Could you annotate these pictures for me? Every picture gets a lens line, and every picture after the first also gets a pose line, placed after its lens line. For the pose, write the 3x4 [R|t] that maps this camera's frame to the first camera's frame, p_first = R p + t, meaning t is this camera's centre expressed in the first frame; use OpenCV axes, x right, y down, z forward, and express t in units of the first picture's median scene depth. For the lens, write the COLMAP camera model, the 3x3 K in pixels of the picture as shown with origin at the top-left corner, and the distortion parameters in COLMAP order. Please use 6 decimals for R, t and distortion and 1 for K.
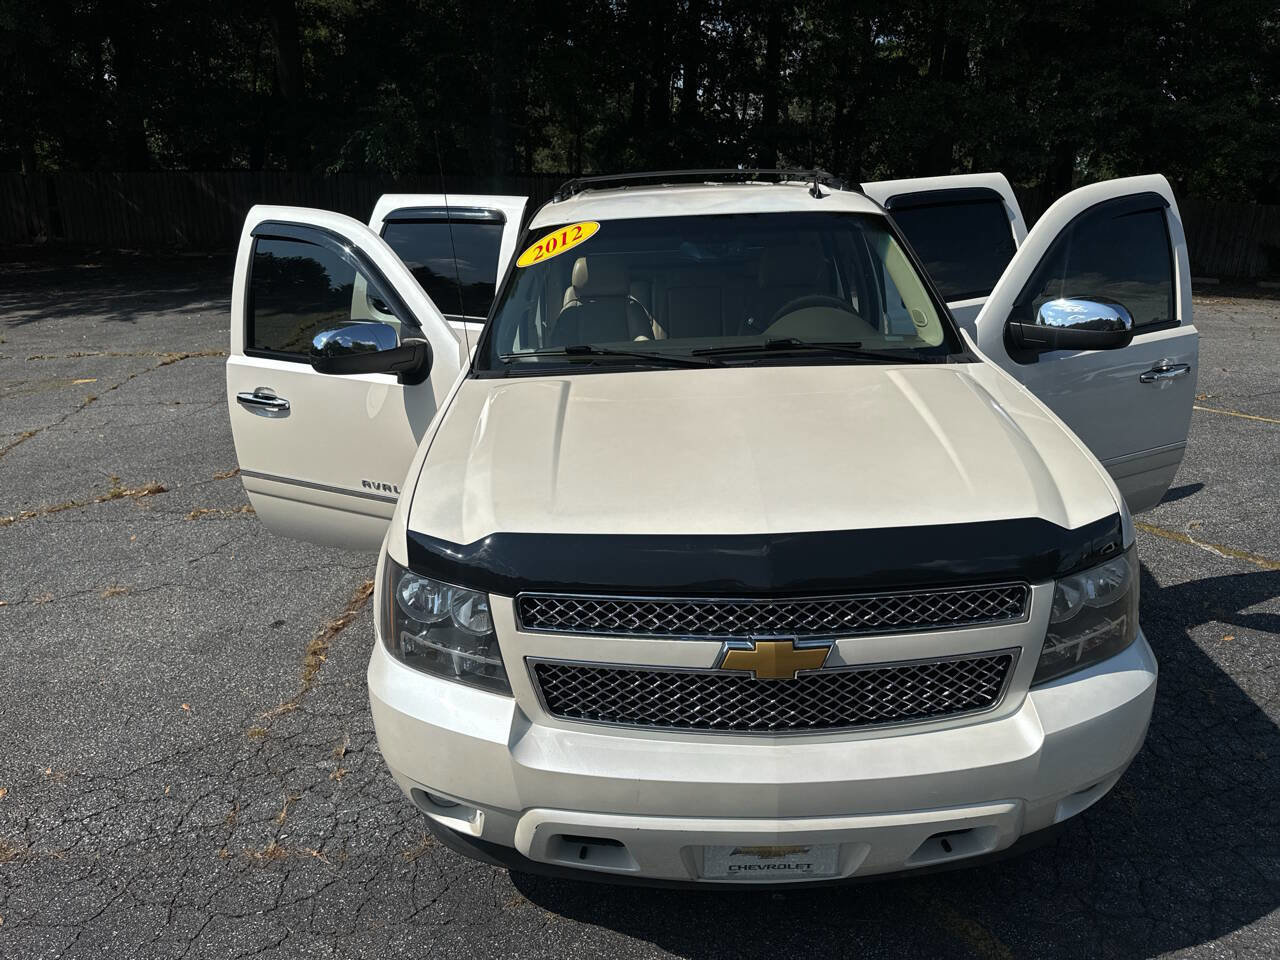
lens RADIAL K [[920.9, 0, 626.8], [0, 920.9, 484.4], [0, 0, 1]] dist [0.039679, -0.071226]
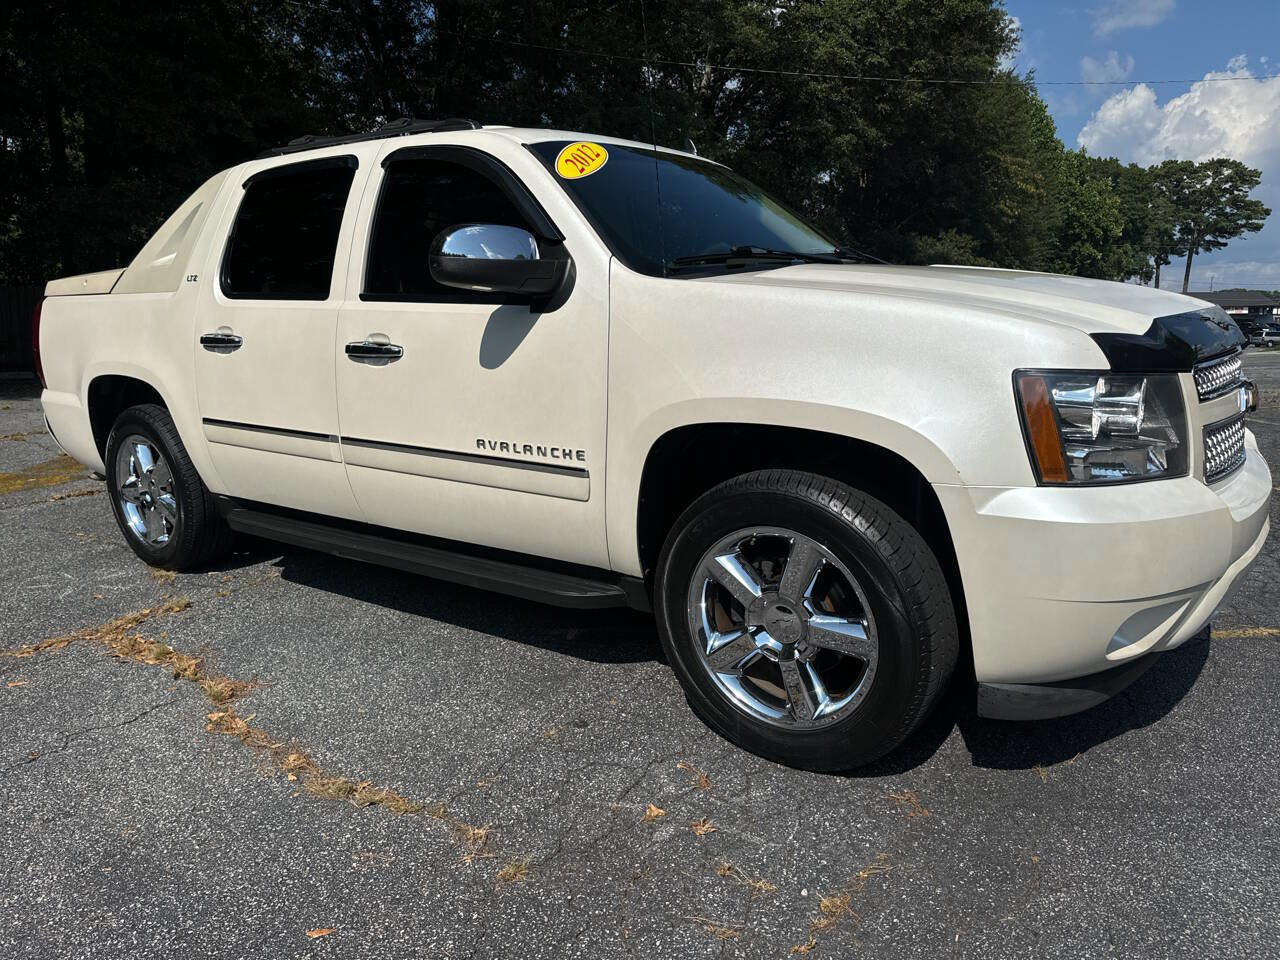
lens RADIAL K [[917.3, 0, 634.5], [0, 917.3, 482.0], [0, 0, 1]] dist [0.031091, -0.045608]
pose [[0.570975, -0.154912, 0.806220, -1.222254], [0.264964, 0.964255, -0.002373, 0.070236], [-0.777034, 0.214975, 0.591612, 0.812563]]
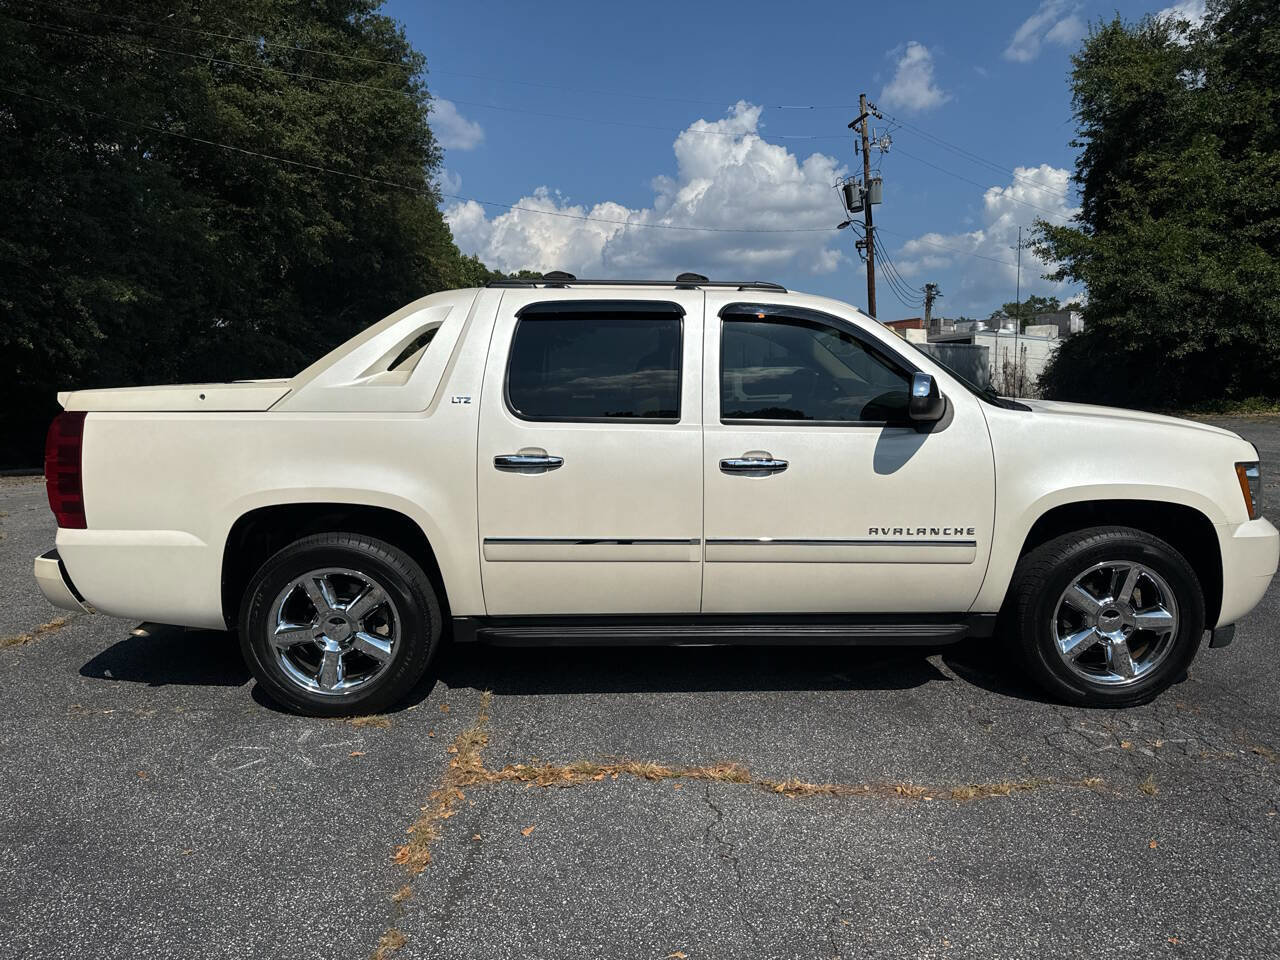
lens RADIAL K [[910.9, 0, 638.3], [0, 910.9, 476.3], [0, 0, 1]] dist [0.042832, -0.049141]
pose [[-0.052088, -0.095513, 0.994064, -1.972058], [0.314015, 0.943358, 0.107095, -0.467620], [-0.947988, 0.317729, -0.019145, 2.168066]]
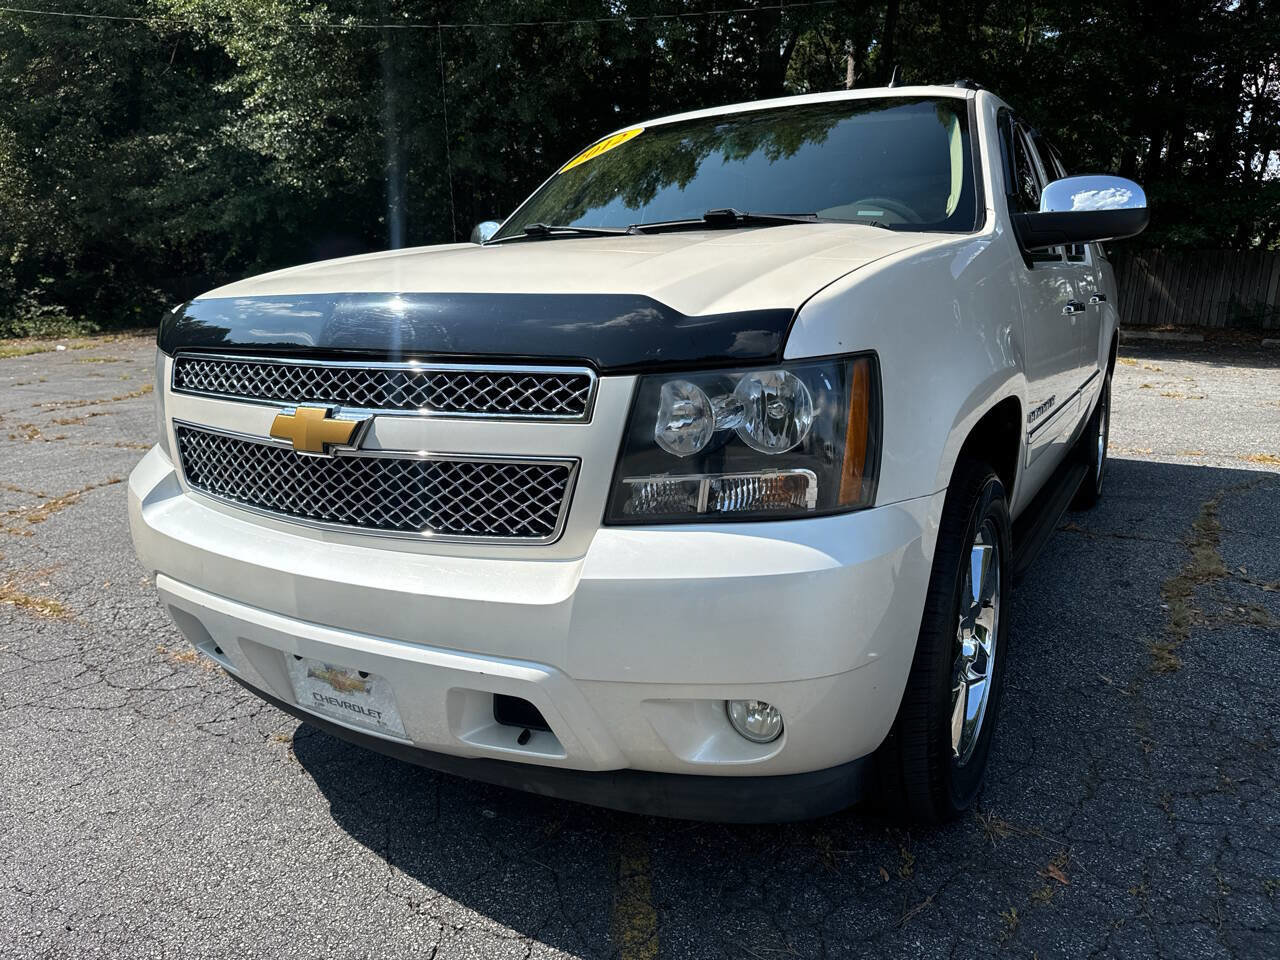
lens RADIAL K [[910.9, 0, 638.3], [0, 910.9, 476.3], [0, 0, 1]] dist [0.042832, -0.049141]
pose [[0.862689, 0.120420, -0.491189, 0.739935], [-0.173832, 0.982668, -0.064395, 0.204922], [0.474921, 0.140937, 0.868670, 0.350635]]
